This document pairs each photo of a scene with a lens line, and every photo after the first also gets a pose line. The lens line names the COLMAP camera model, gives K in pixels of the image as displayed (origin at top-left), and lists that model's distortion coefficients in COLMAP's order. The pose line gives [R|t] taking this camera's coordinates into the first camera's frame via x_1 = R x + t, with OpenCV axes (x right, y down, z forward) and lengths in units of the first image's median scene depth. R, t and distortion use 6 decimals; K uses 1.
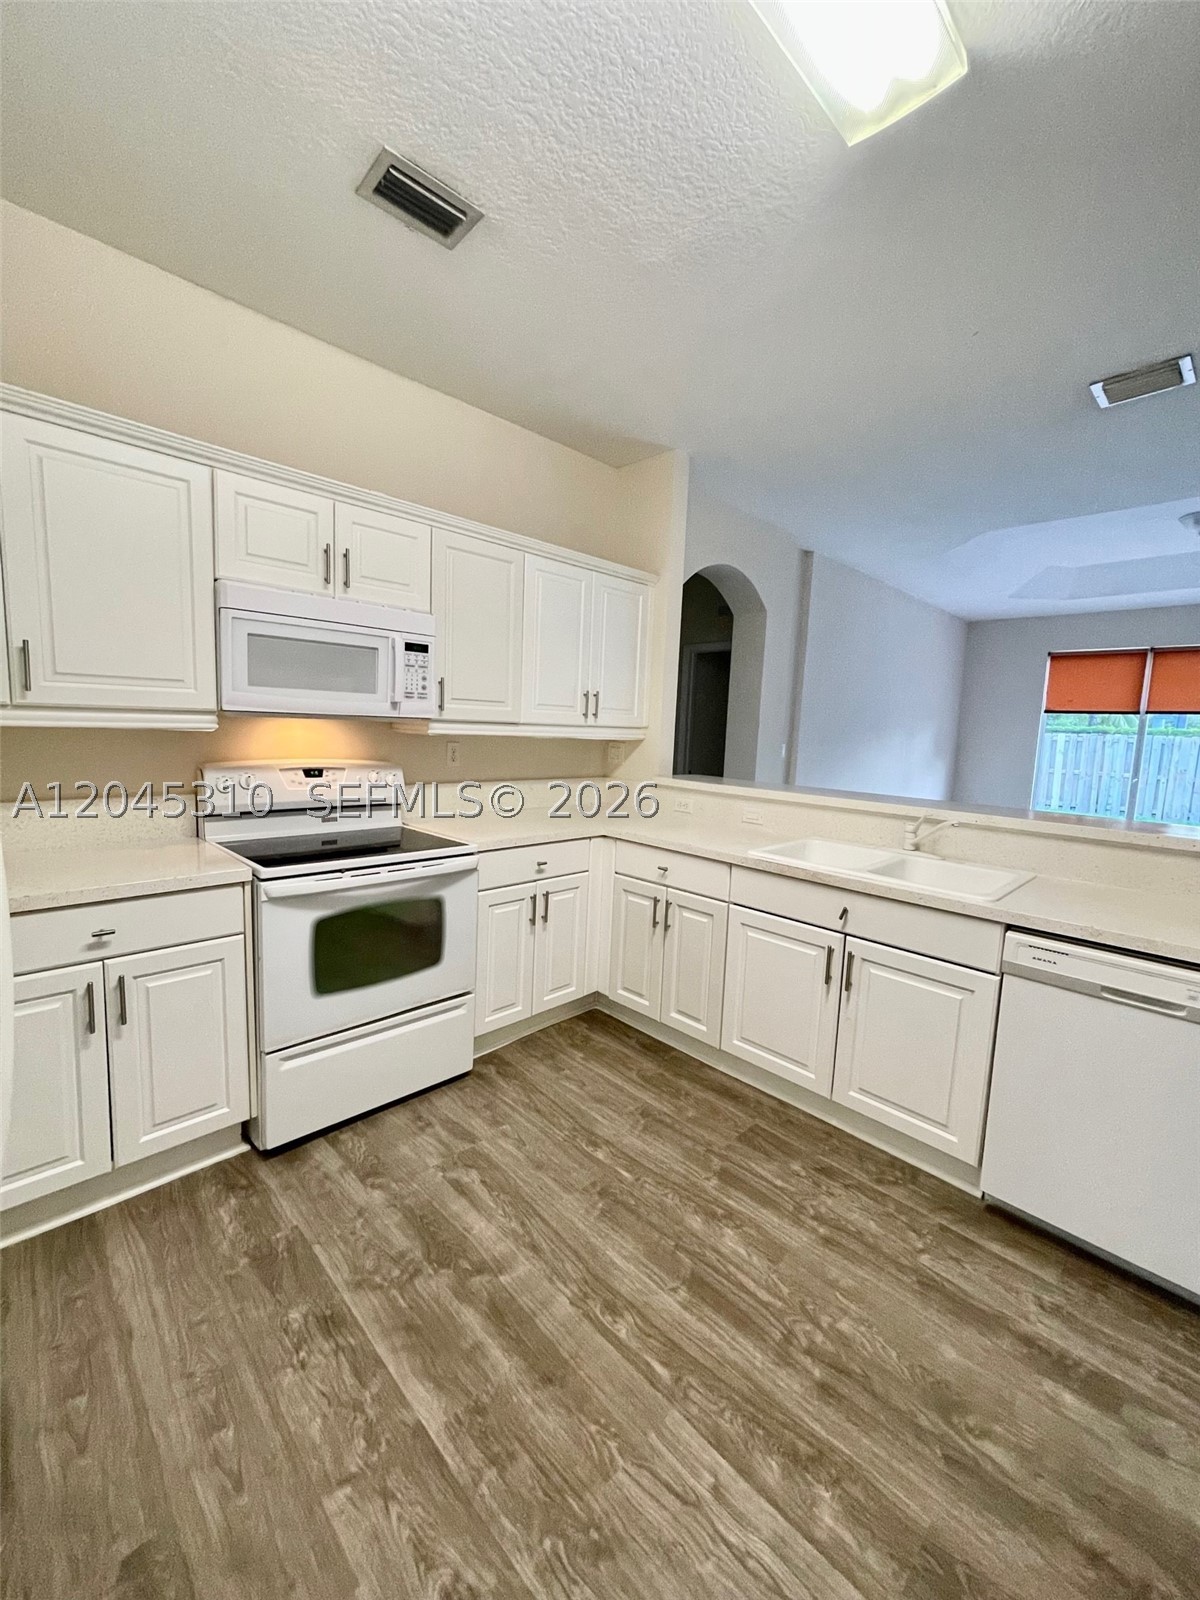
lens RADIAL K [[640.0, 0, 594.3], [0, 640.0, 794.4], [0, 0, 1]] dist [0.000652, 0.000147]
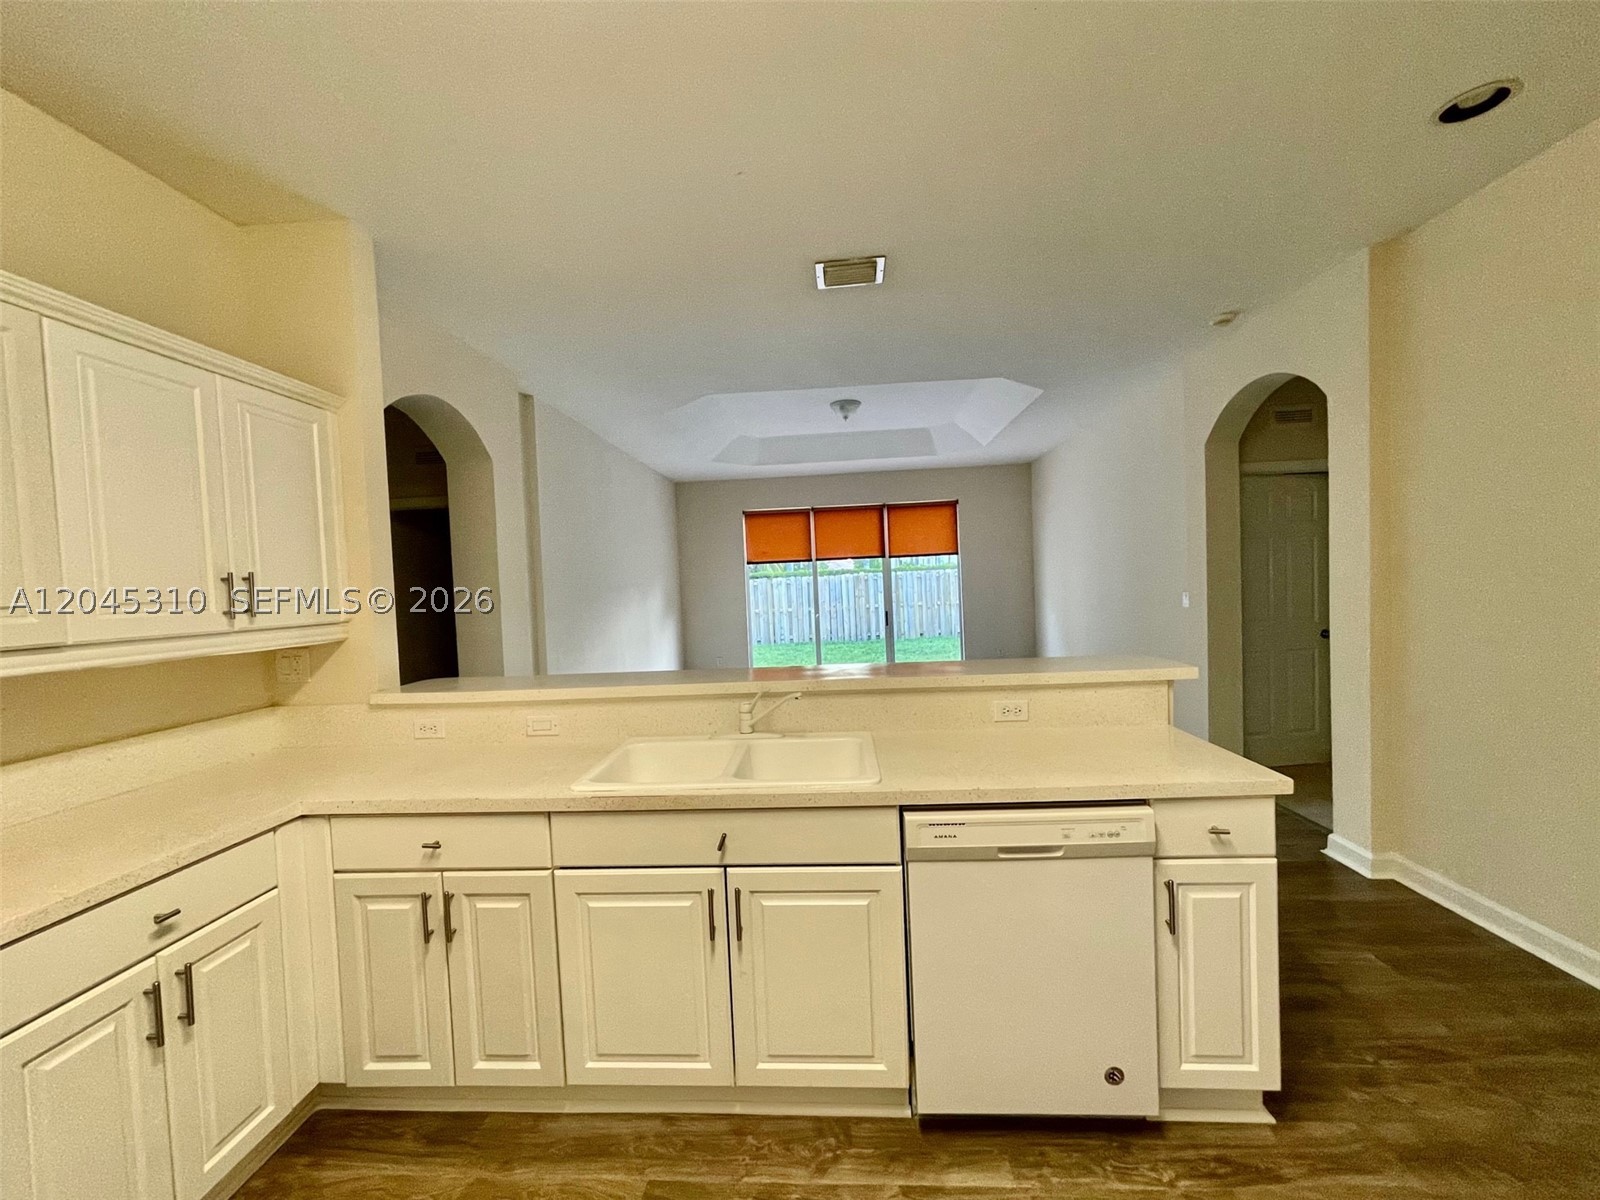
lens RADIAL K [[656.6, 0, 797.4], [0, 656.6, 610.1], [0, 0, 1]] dist [-0.002322, 0.000130]
pose [[0.736802, -0.097927, 0.668979, -0.034321], [0.143951, 0.989490, -0.013702, -0.049403], [-0.660606, 0.106396, 0.743155, 0.238129]]
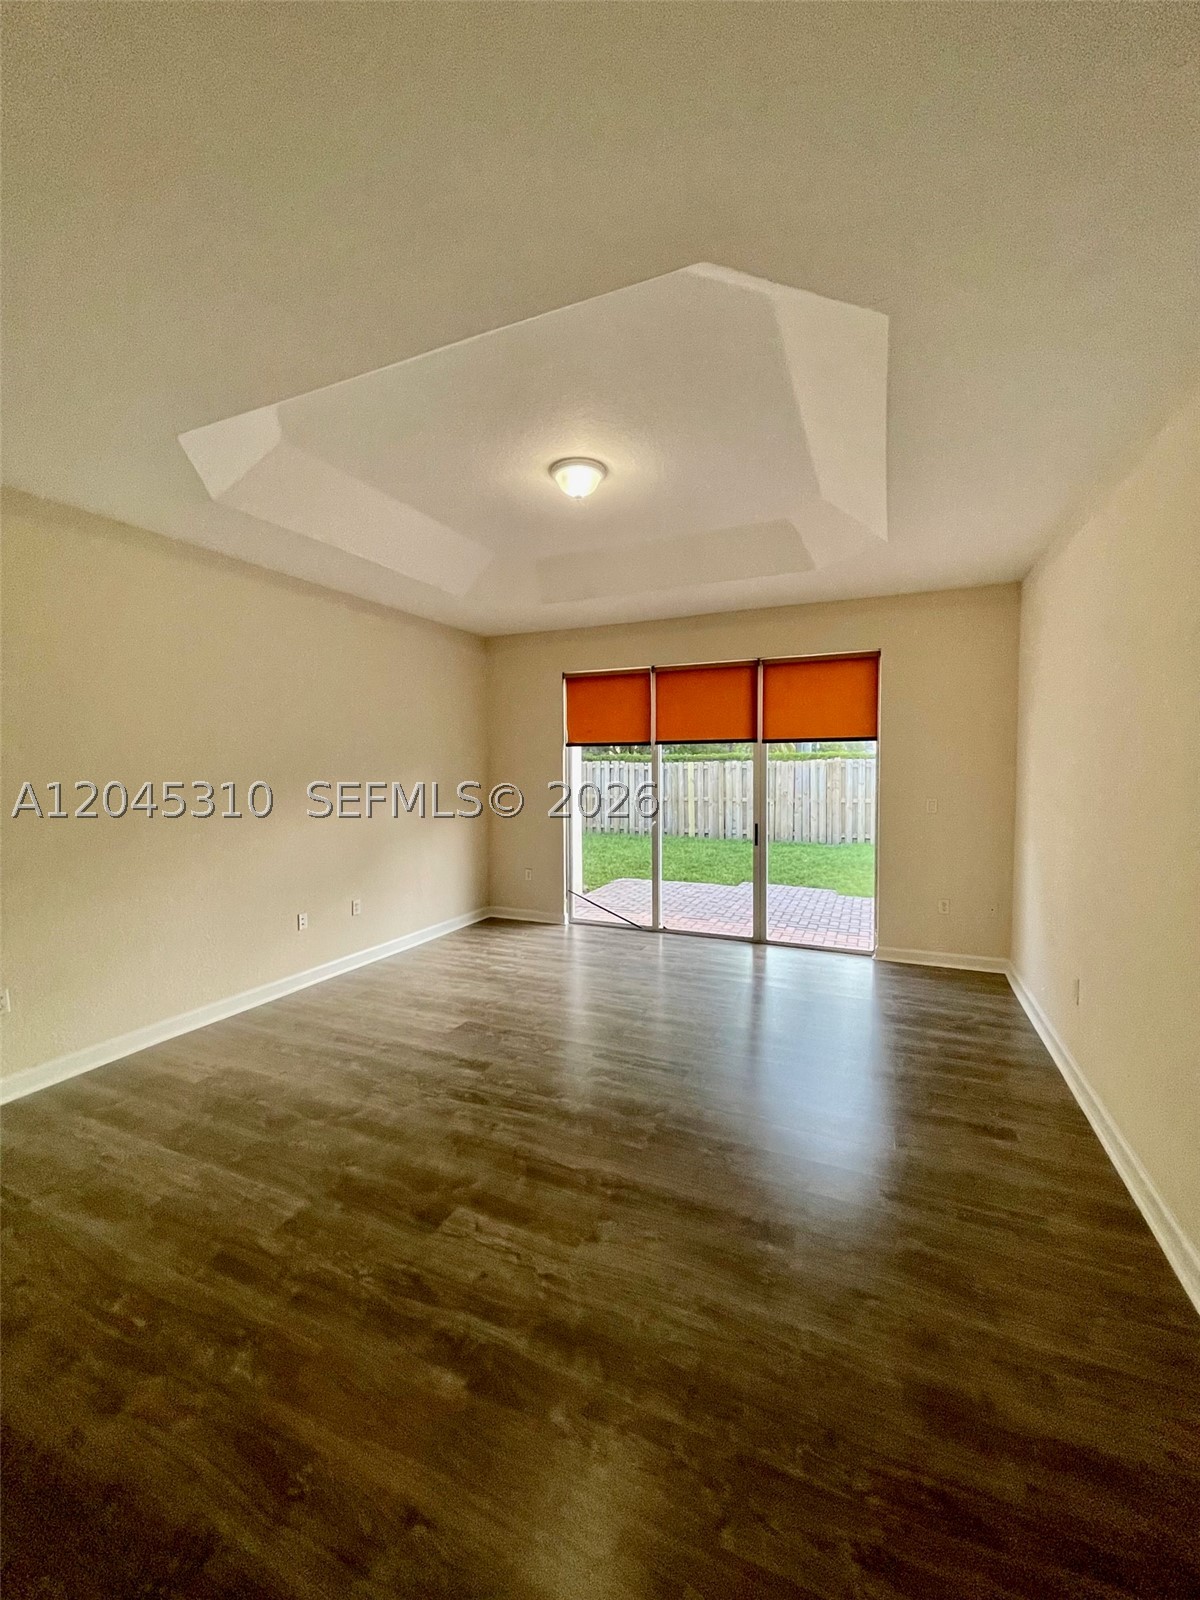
lens RADIAL K [[640.0, 0, 594.3], [0, 640.0, 794.4], [0, 0, 1]] dist [0.000652, 0.000147]
pose [[0.929166, -0.059857, 0.364786, 1.124583], [0.080522, 0.995881, -0.041692, -0.073360], [-0.360787, 0.068112, 0.930158, 0.579119]]
